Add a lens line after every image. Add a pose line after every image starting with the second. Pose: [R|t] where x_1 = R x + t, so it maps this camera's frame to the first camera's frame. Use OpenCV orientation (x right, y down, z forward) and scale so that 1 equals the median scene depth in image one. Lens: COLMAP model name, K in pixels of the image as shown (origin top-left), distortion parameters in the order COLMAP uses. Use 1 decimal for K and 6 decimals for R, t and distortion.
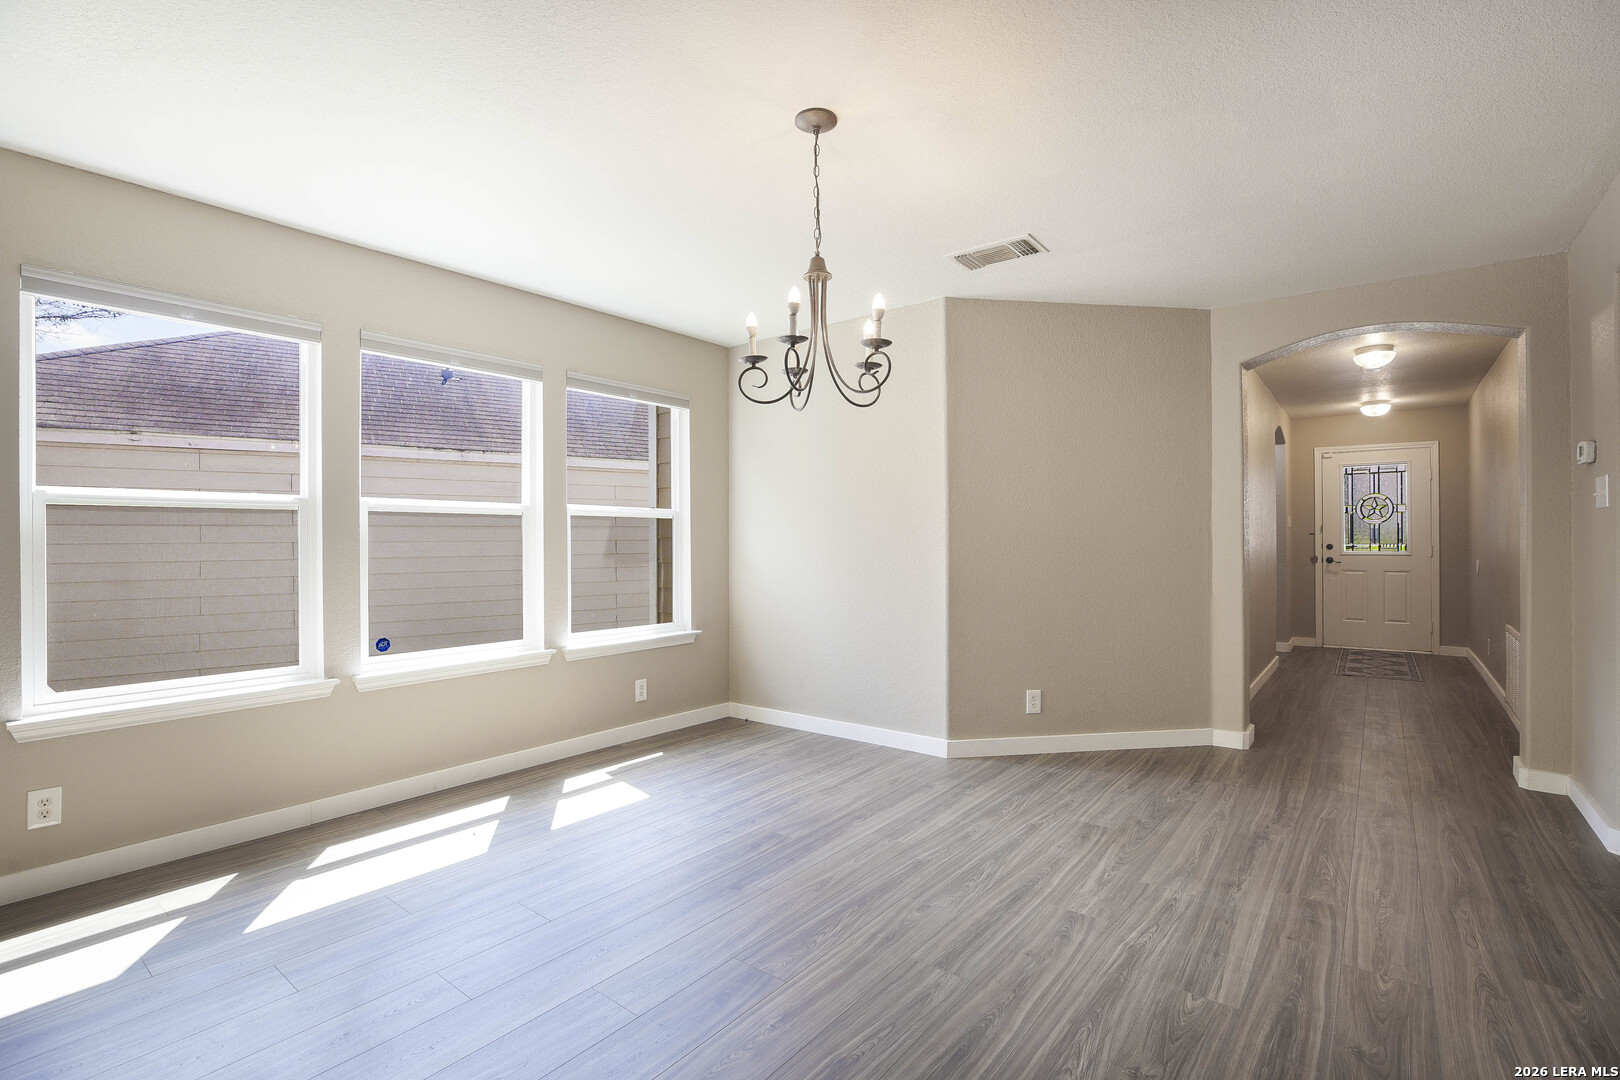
lens RADIAL K [[744.0, 0, 811.9], [0, 744.0, 540.0], [0, 0, 1]] dist [-0.045240, 0.014408]
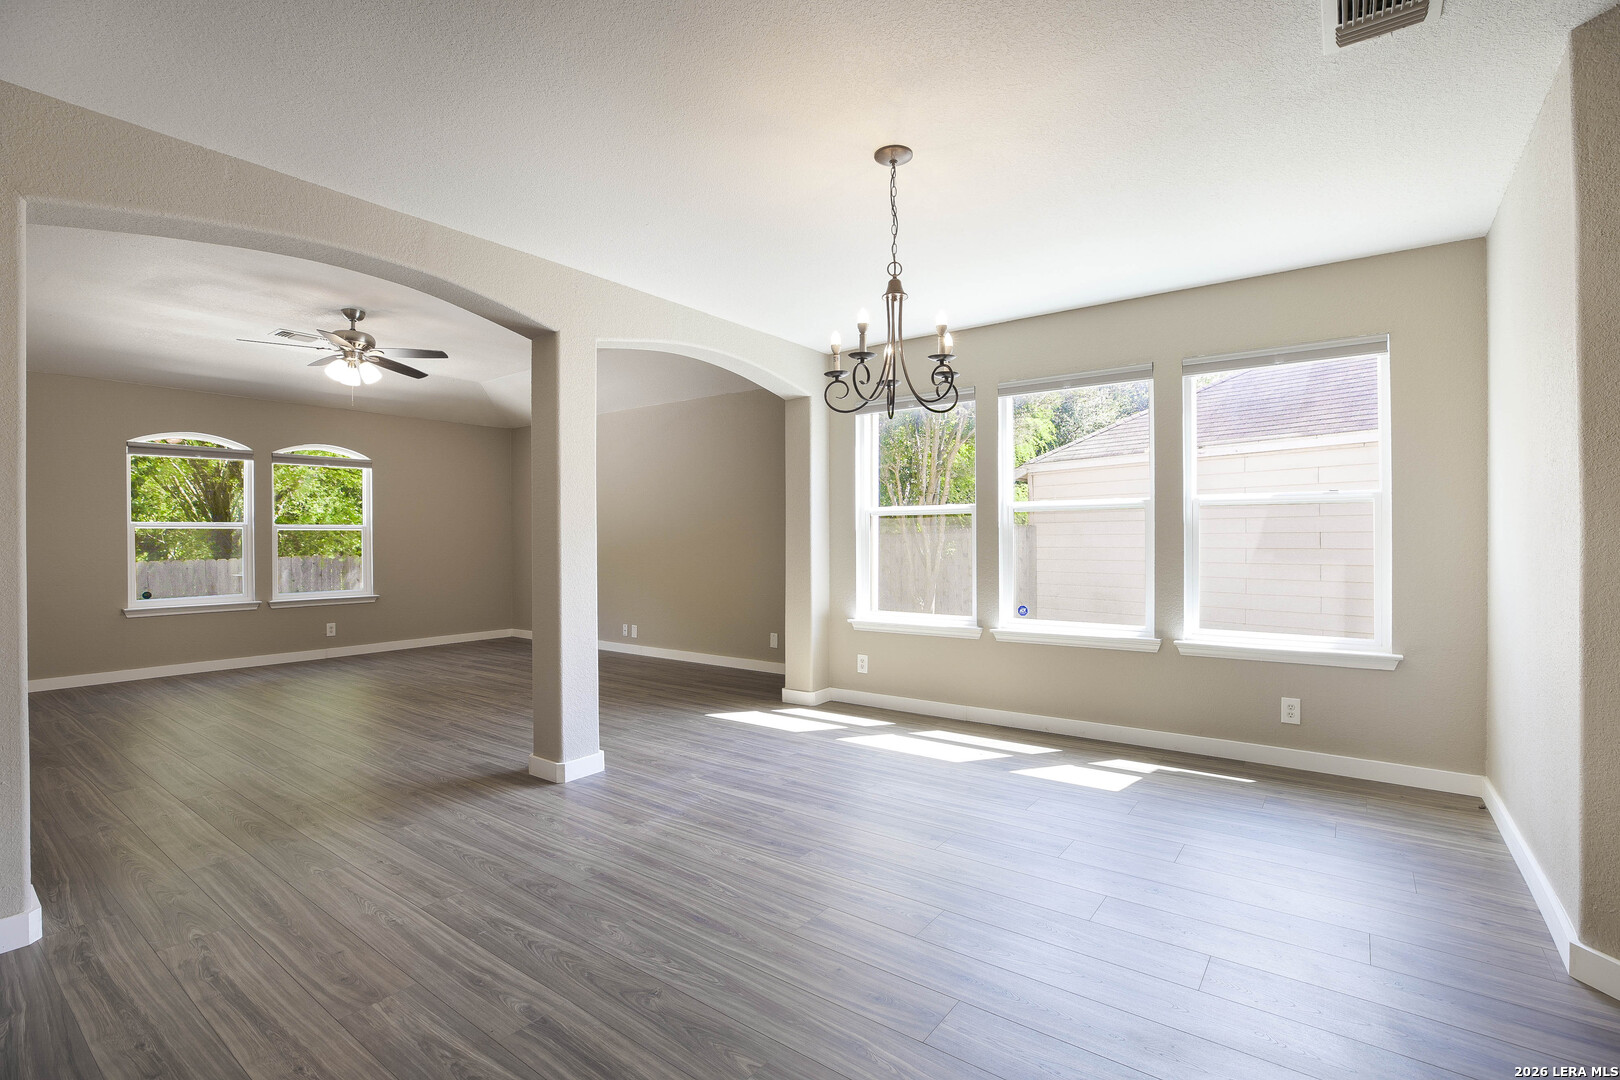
lens RADIAL K [[744.0, 0, 811.9], [0, 744.0, 540.0], [0, 0, 1]] dist [-0.045240, 0.014408]
pose [[0.024256, 0.005875, -0.999689, 0.724077], [0.005587, 0.999966, 0.006012, 0.003022], [0.999690, -0.005731, 0.024223, 0.552212]]
